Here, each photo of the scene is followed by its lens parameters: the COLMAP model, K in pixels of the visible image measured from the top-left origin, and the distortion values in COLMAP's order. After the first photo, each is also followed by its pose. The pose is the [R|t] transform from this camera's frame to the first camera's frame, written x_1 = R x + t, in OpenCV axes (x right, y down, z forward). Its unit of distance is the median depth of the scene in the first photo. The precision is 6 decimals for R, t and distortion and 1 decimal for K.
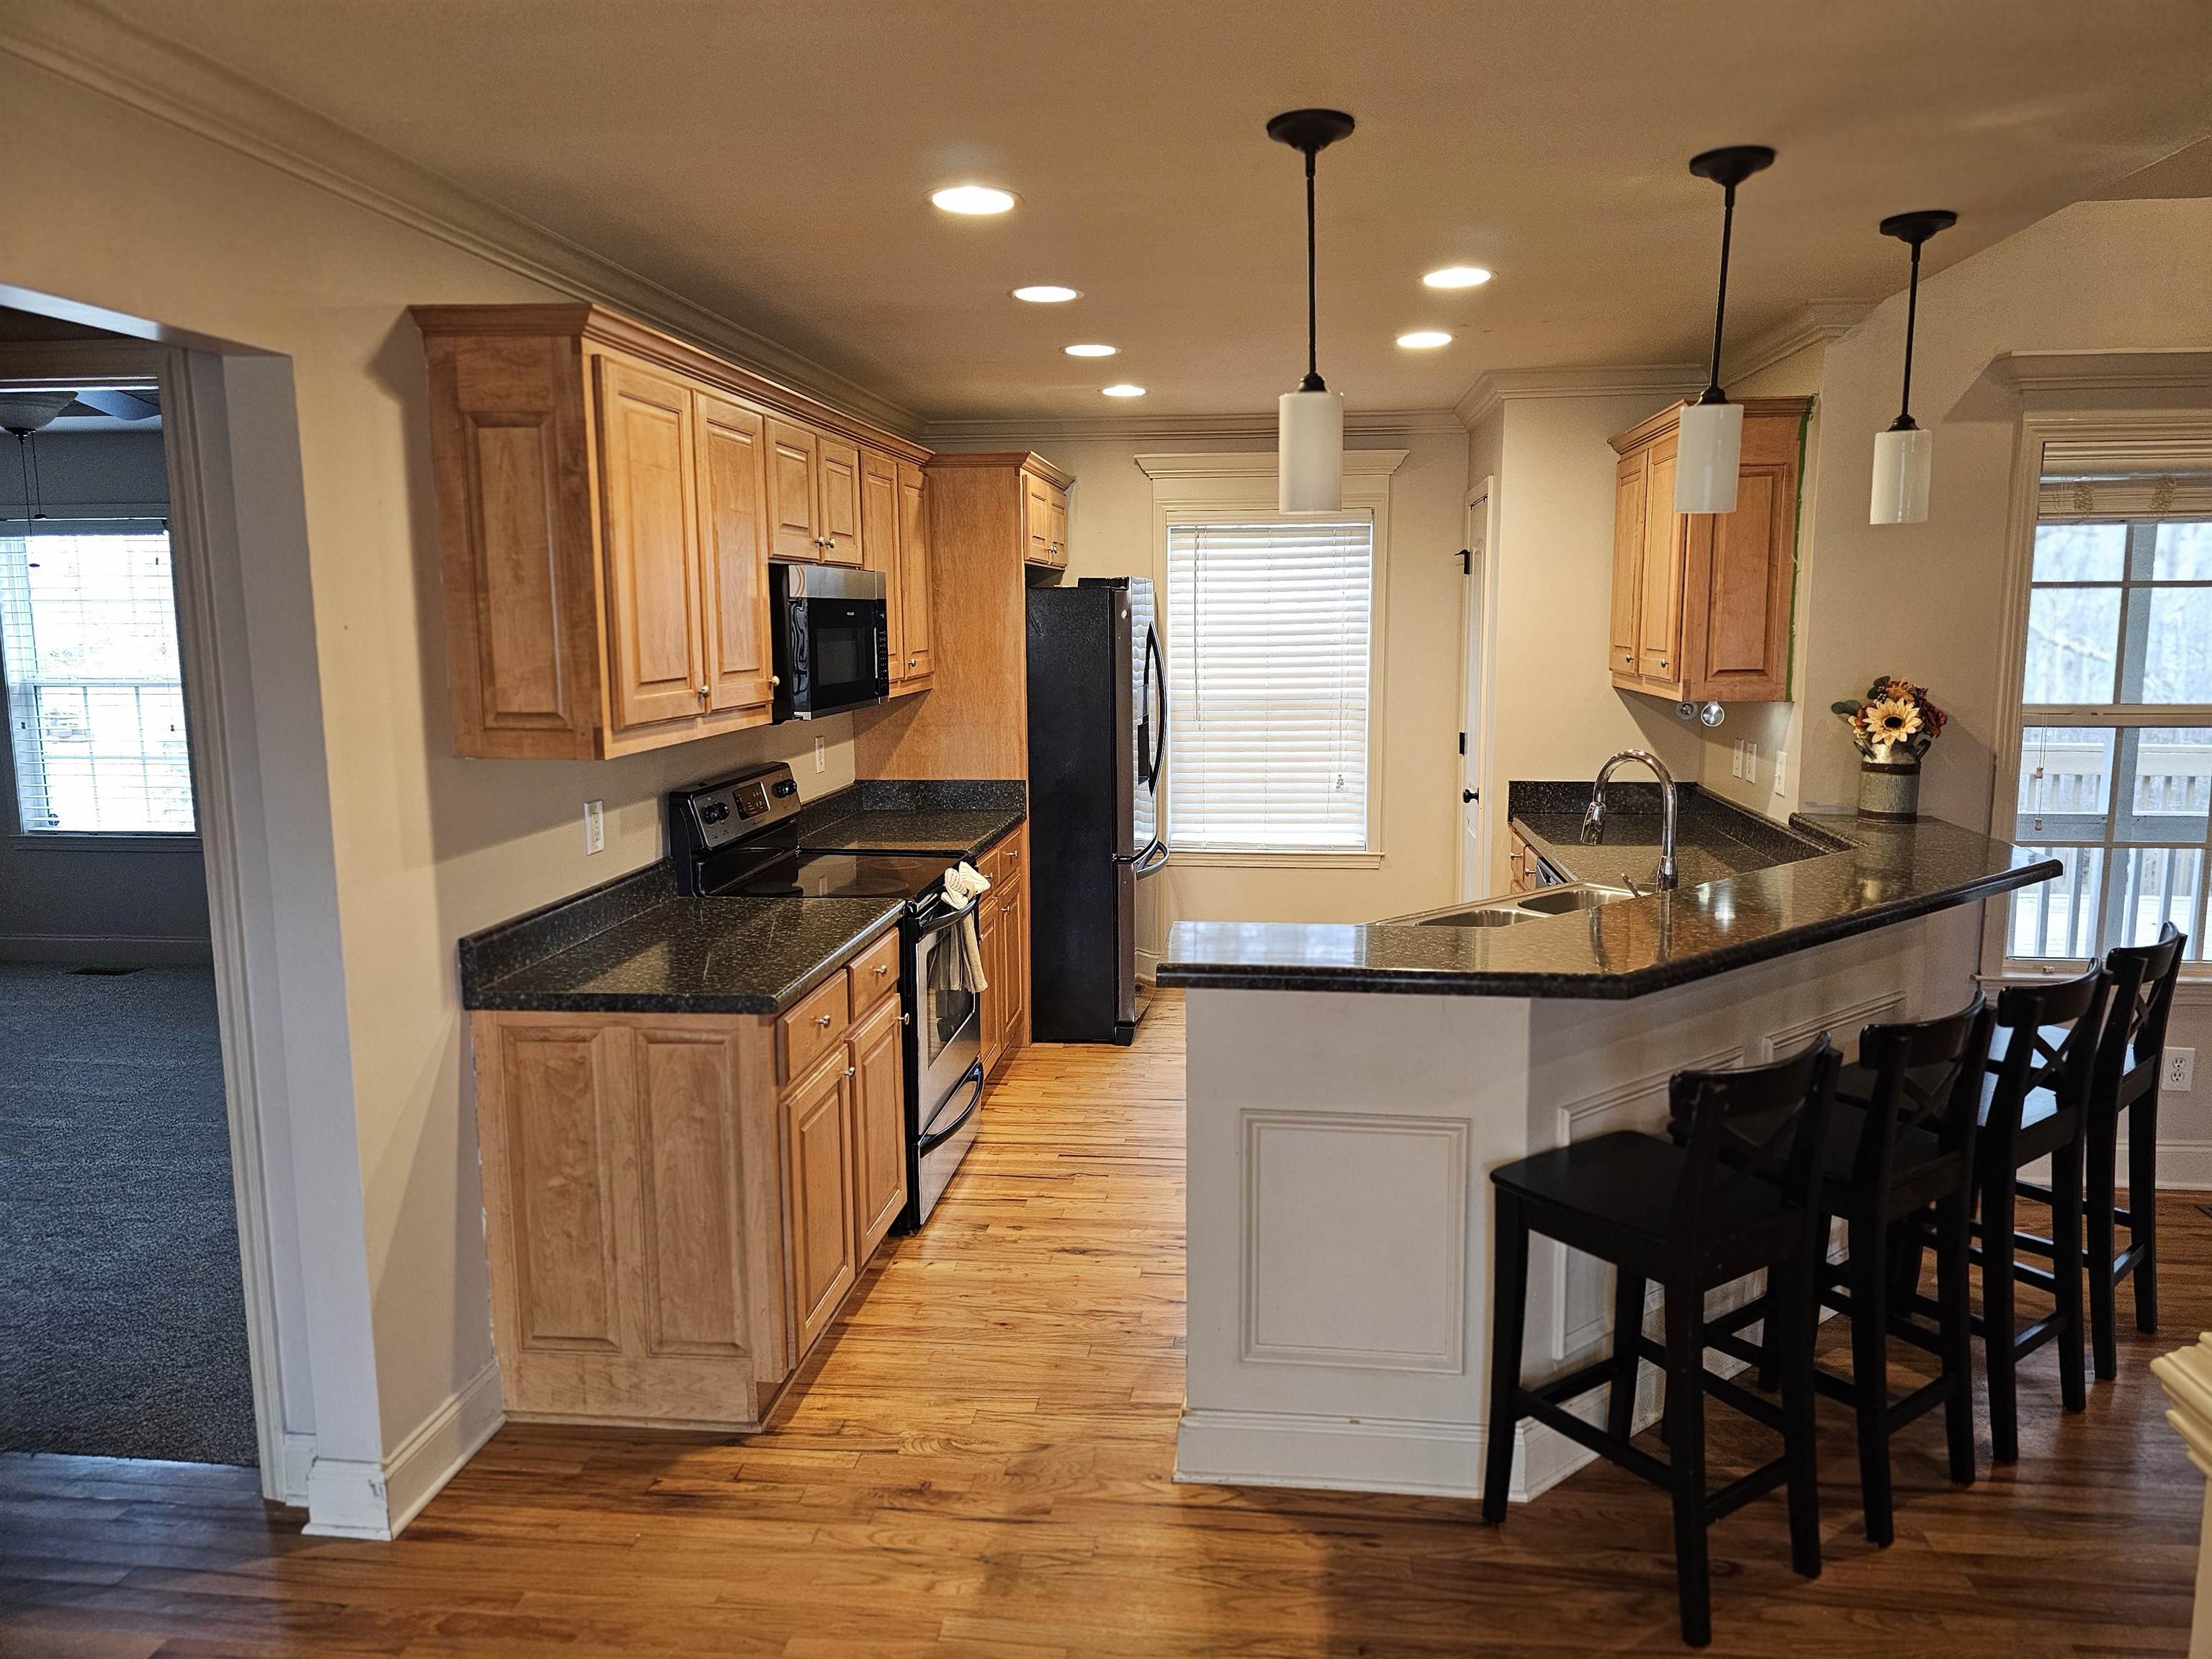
lens RADIAL K [[1491.3, 0, 1094.7], [0, 1491.3, 828.2], [0, 0, 1]] dist [0.022344, -0.009811]
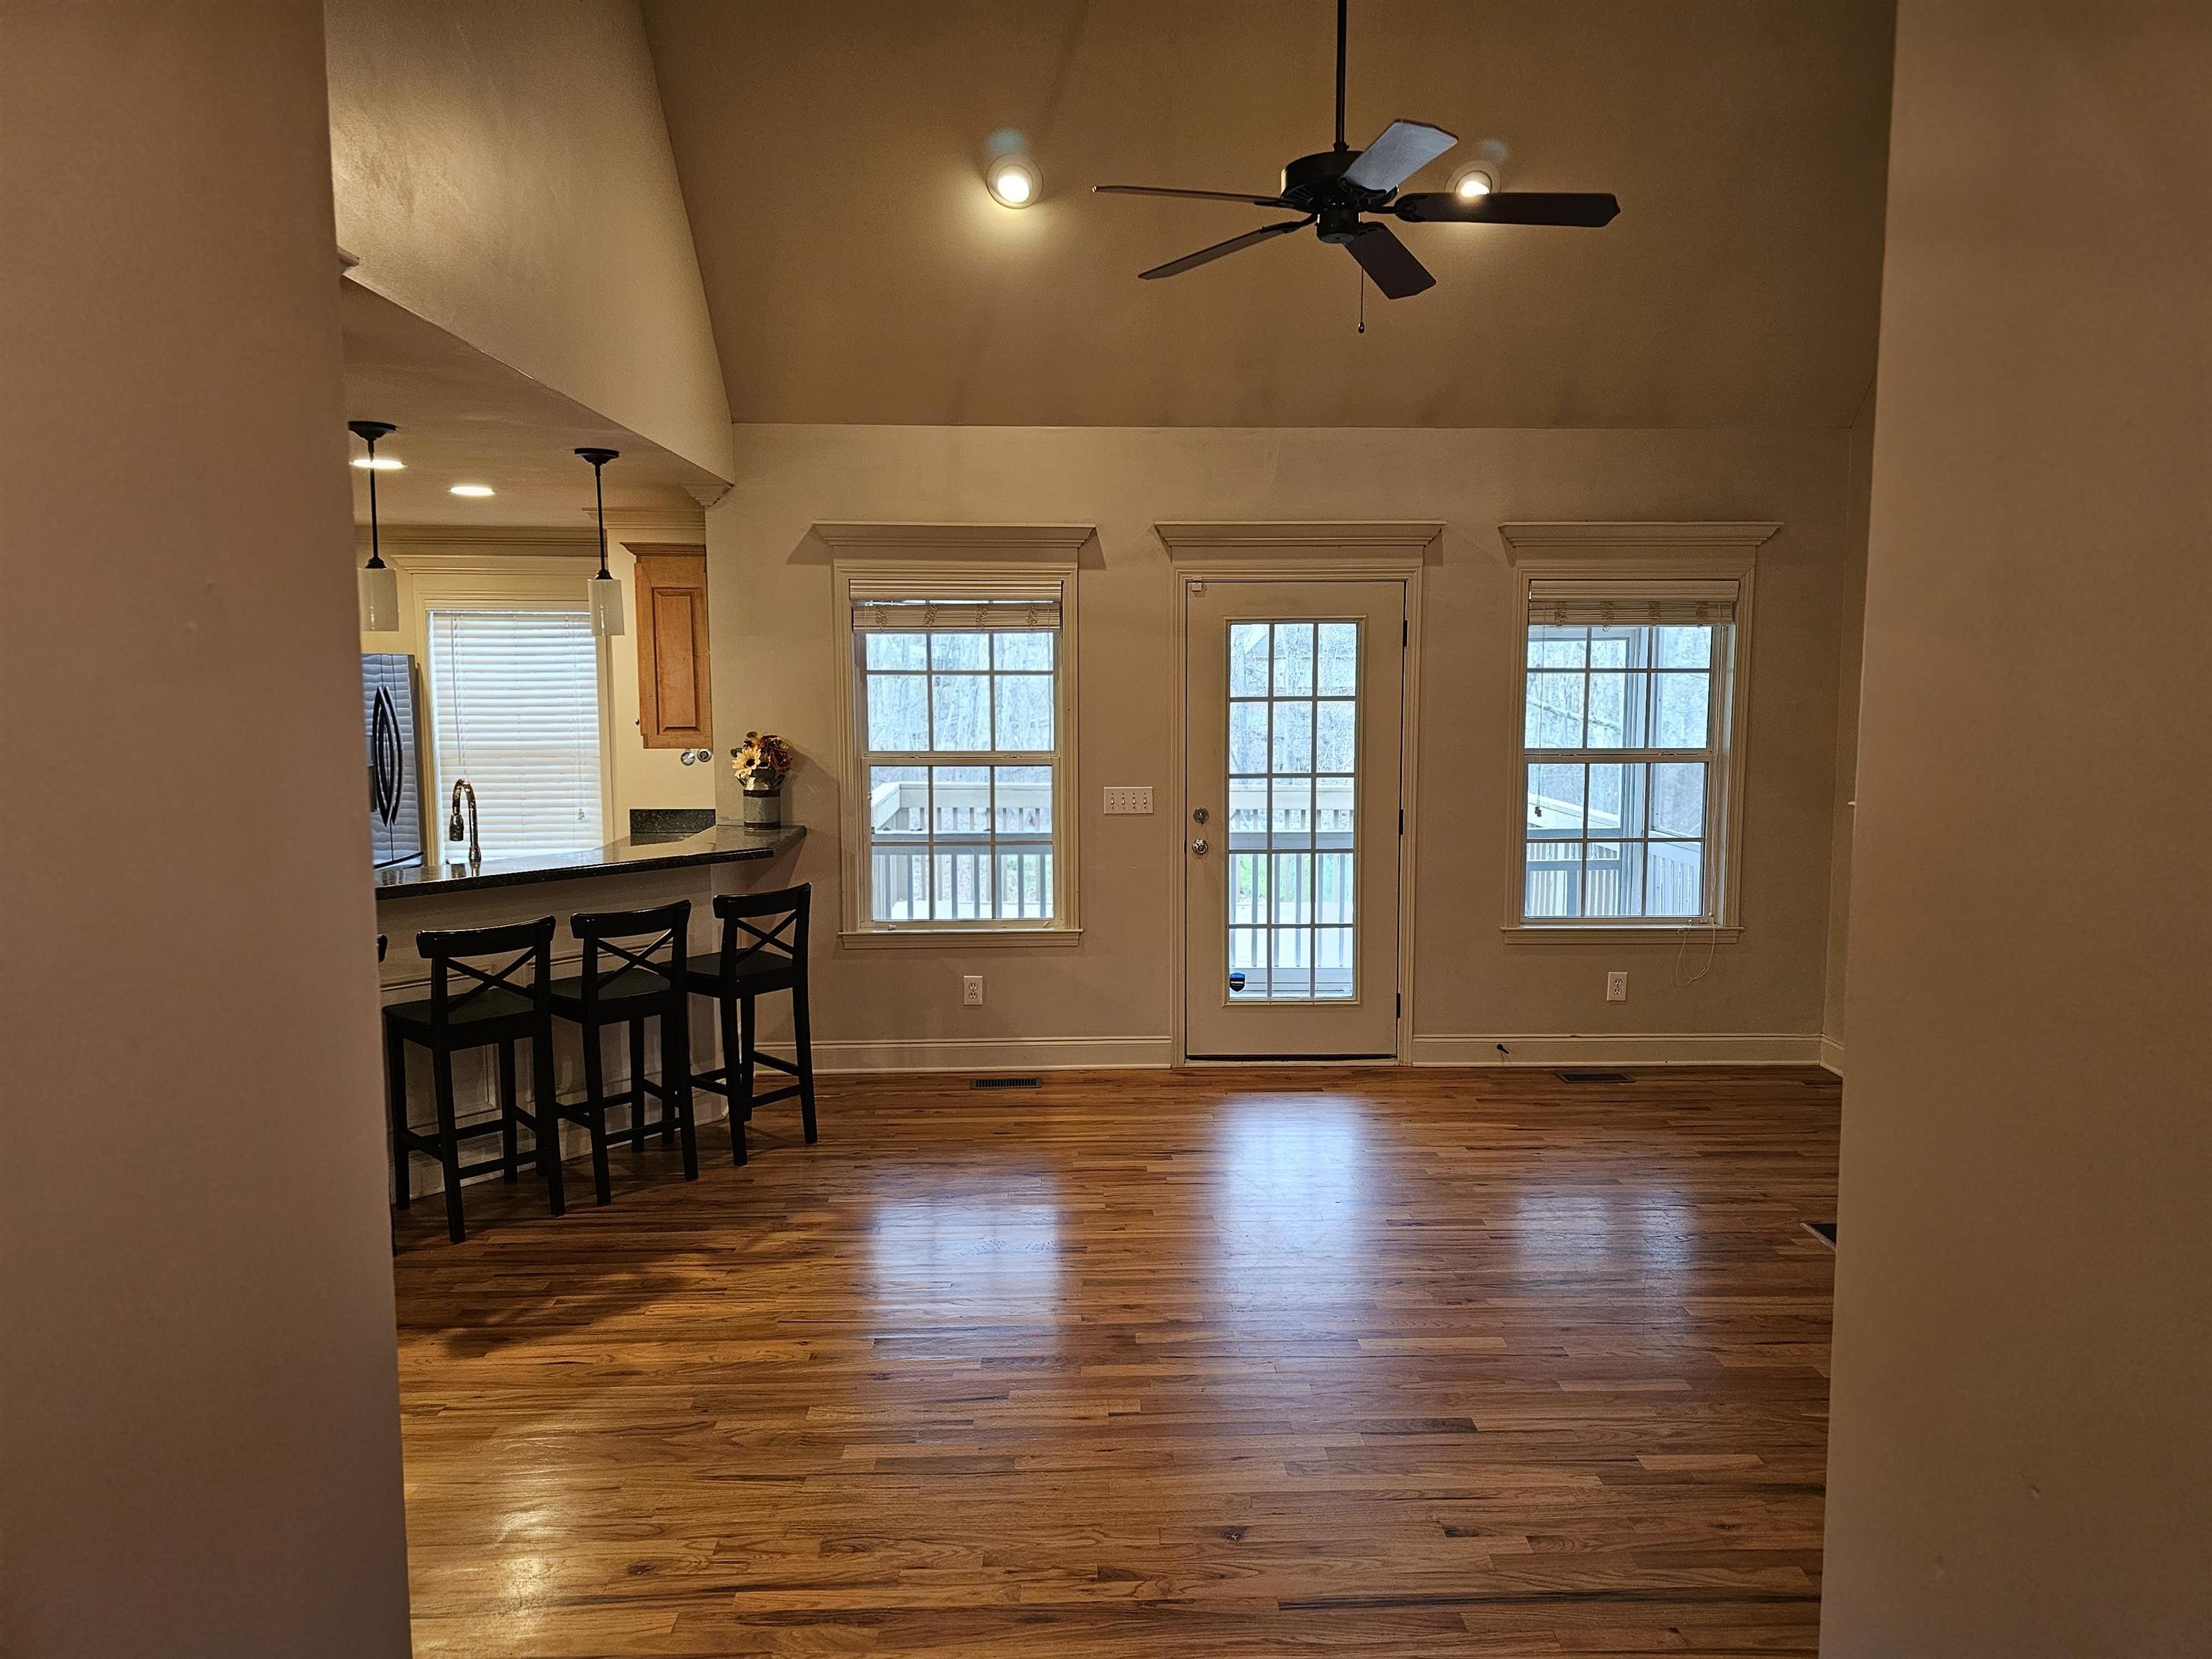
lens RADIAL K [[1491.3, 0, 1114.6], [0, 1491.3, 828.5], [0, 0, 1]] dist [0.022344, -0.009811]
pose [[0.985567, -0.014284, 0.168681, 0.611461], [0.019918, 0.999297, -0.031758, 0.048045], [-0.168109, 0.034660, 0.985159, -0.508506]]
